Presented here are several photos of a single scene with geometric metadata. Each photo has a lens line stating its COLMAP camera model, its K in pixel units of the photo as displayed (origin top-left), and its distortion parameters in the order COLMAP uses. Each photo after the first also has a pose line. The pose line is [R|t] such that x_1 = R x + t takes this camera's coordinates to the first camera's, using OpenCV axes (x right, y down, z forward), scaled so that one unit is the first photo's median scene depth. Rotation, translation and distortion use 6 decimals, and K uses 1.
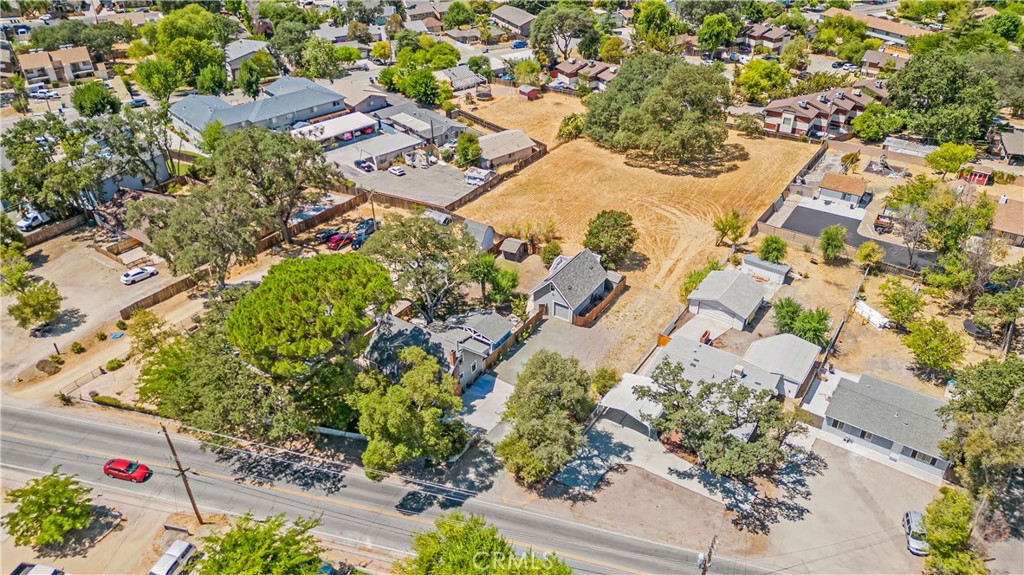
lens RADIAL K [[720.4, 0, 508.5], [0, 720.4, 292.7], [0, 0, 1]] dist [0.077229, -0.086548]
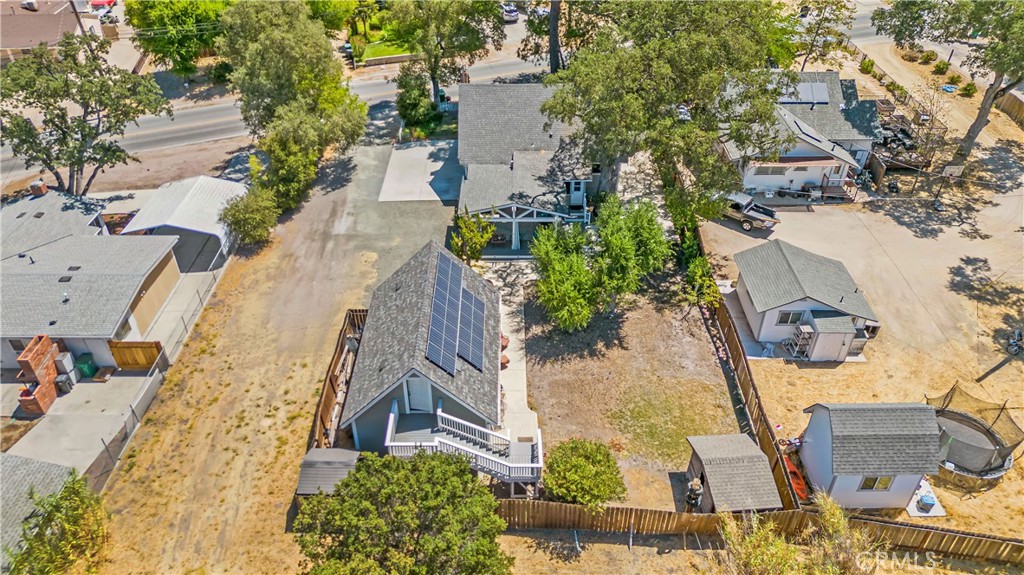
lens RADIAL K [[730.4, 0, 505.2], [0, 730.4, 285.3], [0, 0, 1]] dist [0.057383, -0.002972]
pose [[-0.832553, 0.336457, -0.440059, 0.147237], [-0.303059, 0.388323, 0.870264, -0.256793], [0.463692, 0.857905, -0.221333, 0.775742]]
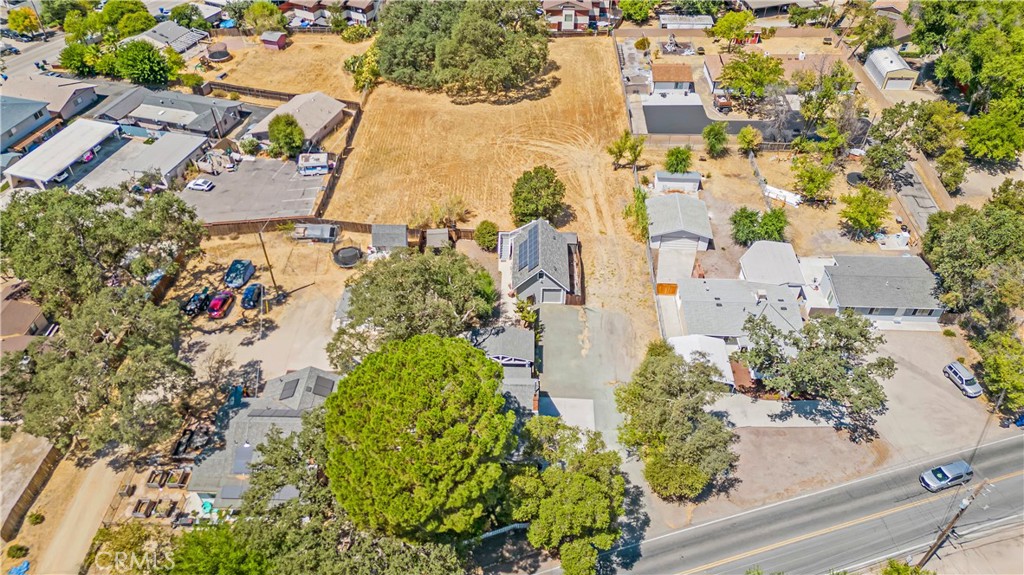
lens RADIAL K [[731.3, 0, 512.0], [0, 731.3, 287.5], [0, 0, 1]] dist [0.079244, -0.082598]
pose [[0.844570, -0.351348, 0.404049, -0.235471], [0.295622, 0.935141, 0.195240, -0.124732], [-0.446440, -0.045448, 0.893658, 0.142841]]
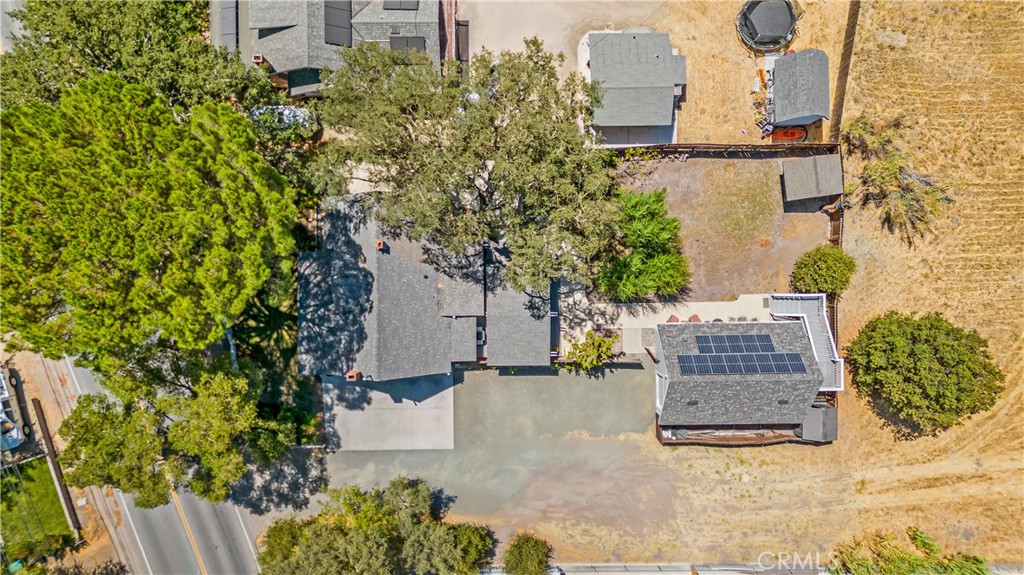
lens RADIAL K [[720.4, 0, 508.5], [0, 720.4, 292.7], [0, 0, 1]] dist [0.077229, -0.086548]
pose [[0.569247, 0.822024, 0.015303, -0.040173], [-0.467476, 0.308300, 0.828503, -0.272449], [0.676331, -0.478777, 0.559776, 0.465171]]
